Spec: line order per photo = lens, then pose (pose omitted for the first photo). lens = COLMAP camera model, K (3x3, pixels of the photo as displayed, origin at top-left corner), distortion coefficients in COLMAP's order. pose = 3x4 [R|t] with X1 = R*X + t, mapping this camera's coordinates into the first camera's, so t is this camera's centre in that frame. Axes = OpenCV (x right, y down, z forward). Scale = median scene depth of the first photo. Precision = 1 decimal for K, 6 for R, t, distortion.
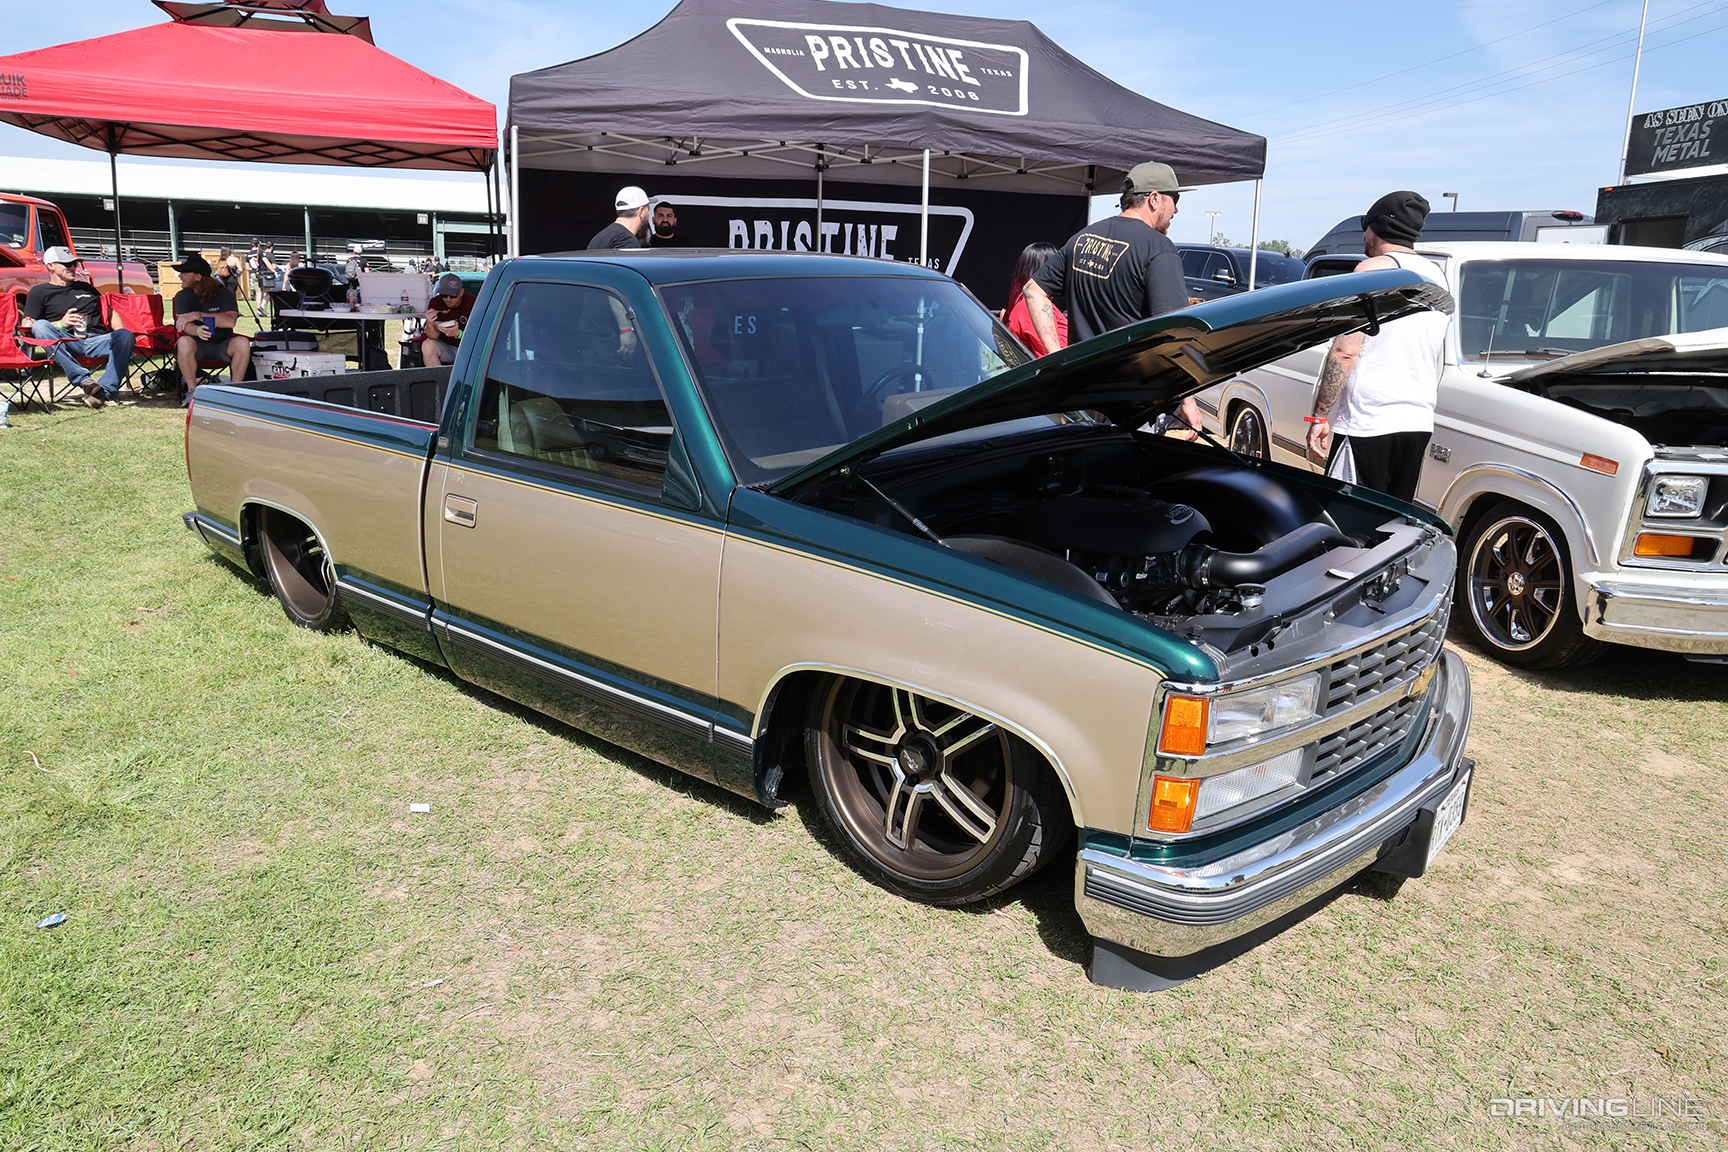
lens RADIAL K [[1179.1, 0, 864.0], [0, 1179.1, 576.0], [0, 0, 1]] dist [-0.094086, 0.051267]
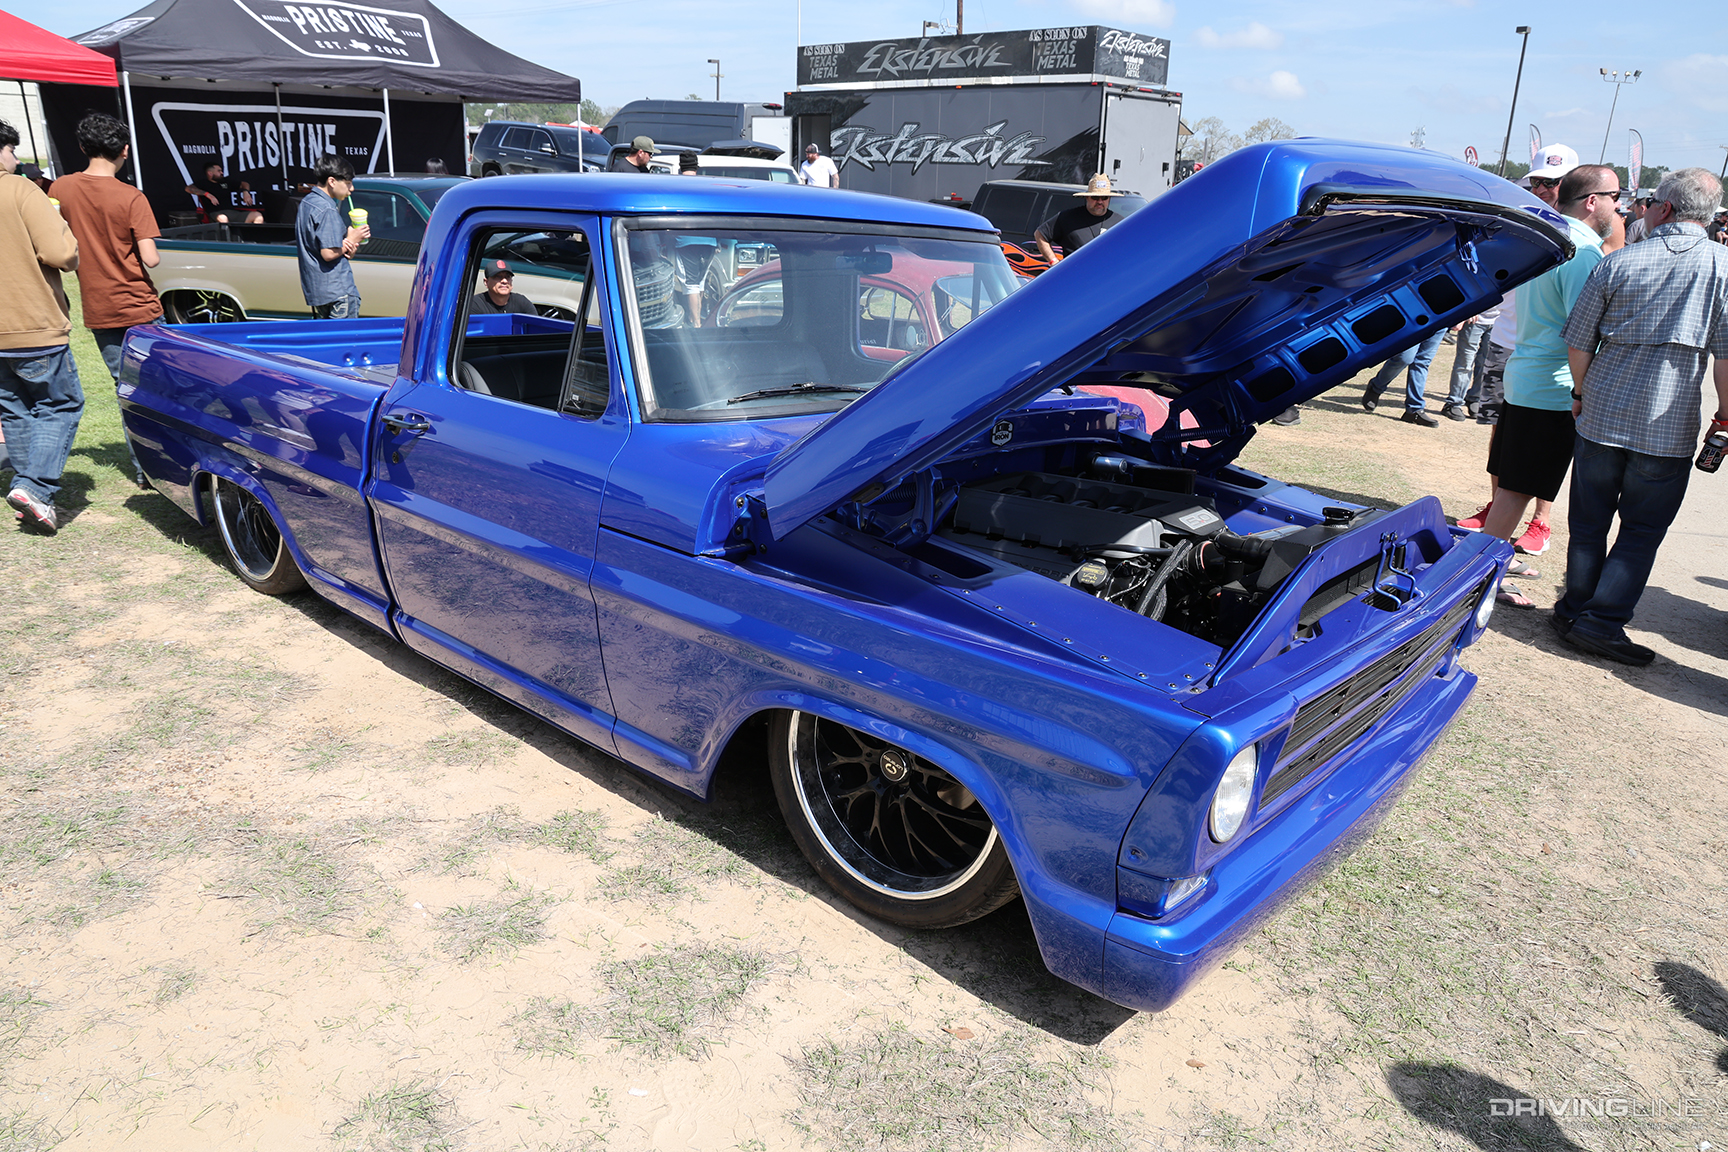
lens RADIAL K [[1179.1, 0, 864.0], [0, 1179.1, 576.0], [0, 0, 1]] dist [-0.094086, 0.051267]
pose [[0.844464, -0.169526, 0.508076, -0.247030], [0.106866, 0.982845, 0.150319, 0.112431], [-0.524843, -0.072643, 0.848094, -0.621028]]
